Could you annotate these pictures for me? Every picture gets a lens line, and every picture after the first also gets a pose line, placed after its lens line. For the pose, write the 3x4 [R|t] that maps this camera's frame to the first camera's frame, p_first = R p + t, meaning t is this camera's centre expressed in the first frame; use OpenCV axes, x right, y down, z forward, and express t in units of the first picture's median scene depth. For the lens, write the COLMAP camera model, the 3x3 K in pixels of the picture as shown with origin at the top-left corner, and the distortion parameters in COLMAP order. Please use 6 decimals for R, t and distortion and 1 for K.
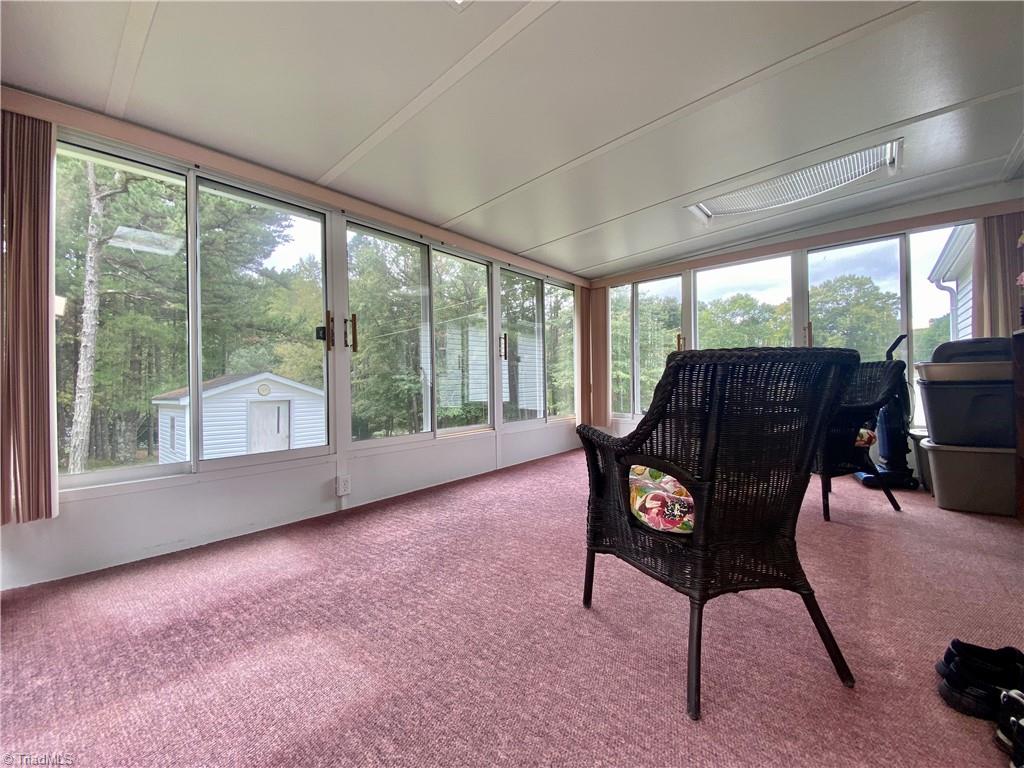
lens RADIAL K [[424.0, 0, 512.0], [0, 424.0, 384.0], [0, 0, 1]] dist [-0.023472, -0.000073]
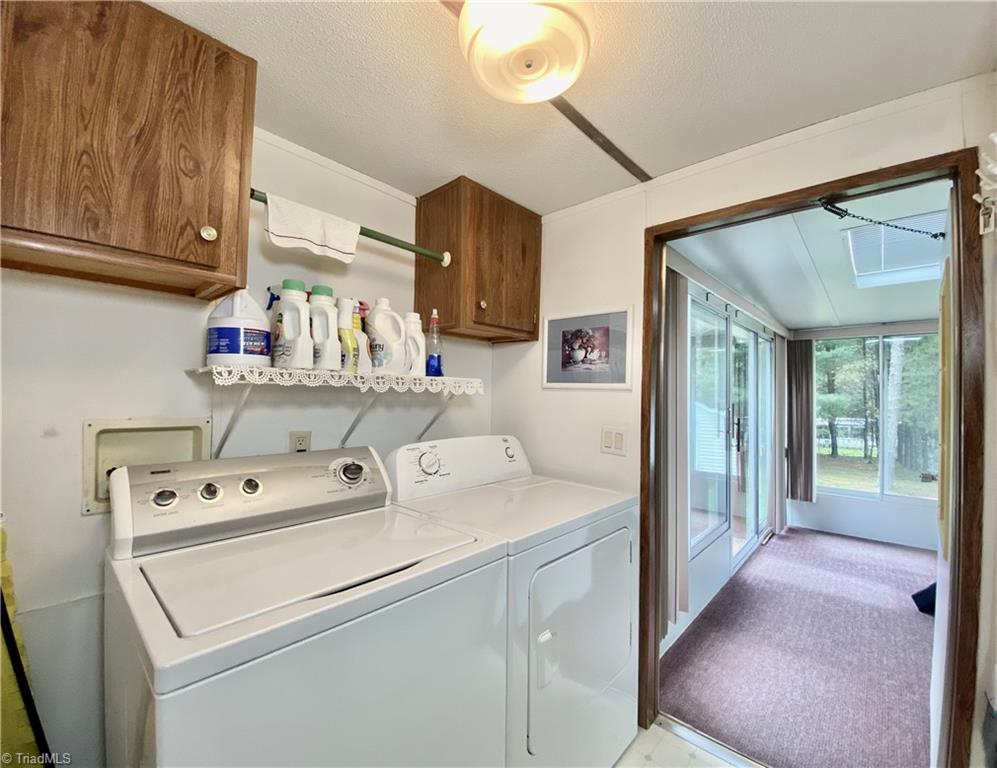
lens RADIAL K [[425.1, 0, 498.5], [0, 425.1, 384.0], [0, 0, 1]] dist [0.000100, -0.016659]
pose [[-0.019076, -0.006828, -0.999795, 1.096908], [-0.005869, 0.999960, -0.006717, -0.269560], [0.999801, 0.005740, -0.019115, -0.630327]]
